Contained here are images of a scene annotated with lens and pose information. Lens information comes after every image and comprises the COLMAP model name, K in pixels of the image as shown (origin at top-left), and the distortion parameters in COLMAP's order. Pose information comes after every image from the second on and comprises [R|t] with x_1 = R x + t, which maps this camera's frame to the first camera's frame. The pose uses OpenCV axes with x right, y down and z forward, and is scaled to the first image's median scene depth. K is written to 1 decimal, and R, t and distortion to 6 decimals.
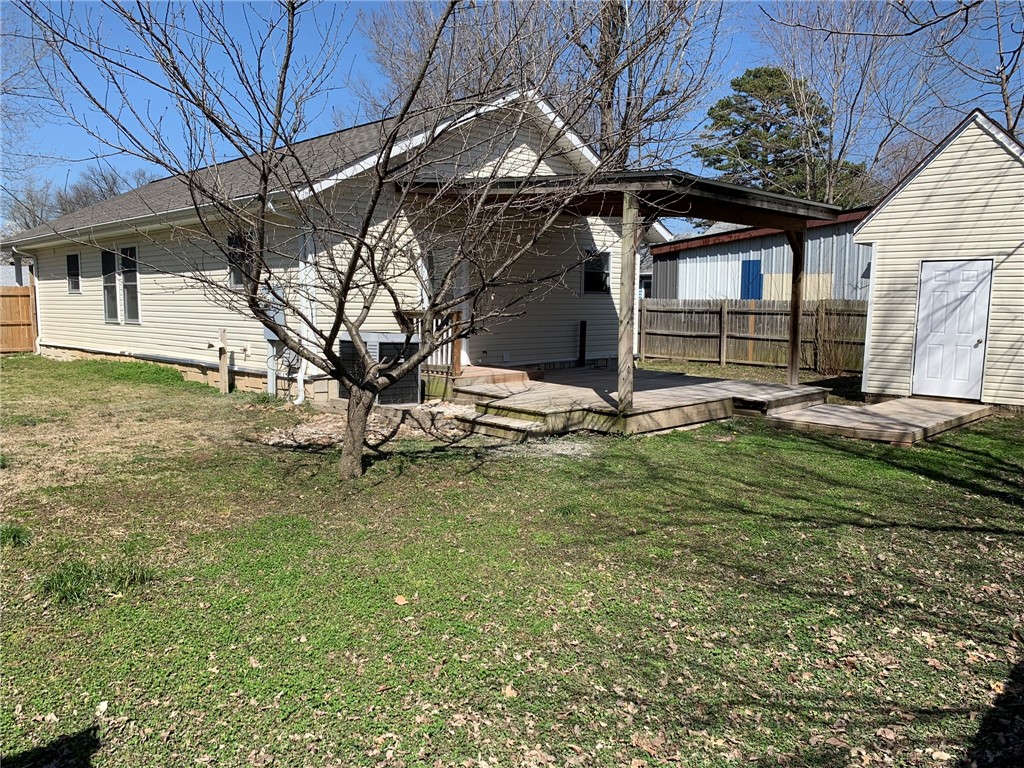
lens RADIAL K [[784.5, 0, 502.5], [0, 784.5, 381.6], [0, 0, 1]] dist [0.042759, -0.040251]
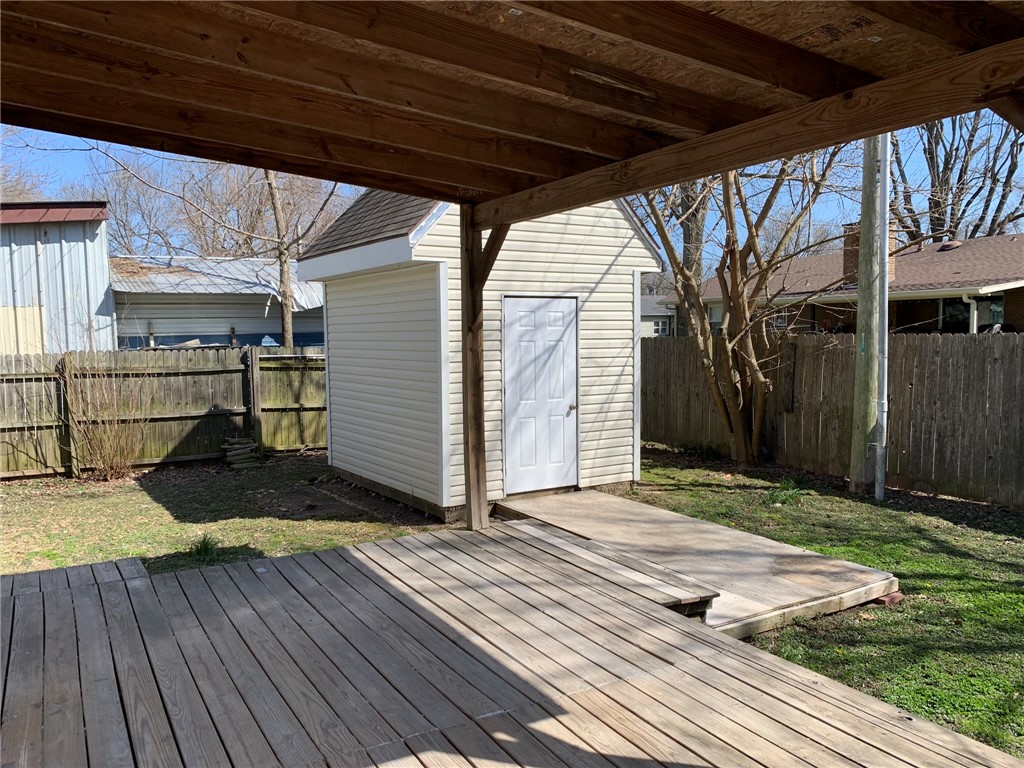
lens RADIAL K [[784.5, 0, 512.2], [0, 784.5, 383.0], [0, 0, 1]] dist [0.042759, -0.040251]
pose [[0.248933, -0.066026, 0.966268, -0.086580], [0.111327, 0.993012, 0.039173, -0.080081], [-0.962101, 0.097820, 0.254544, 0.643929]]
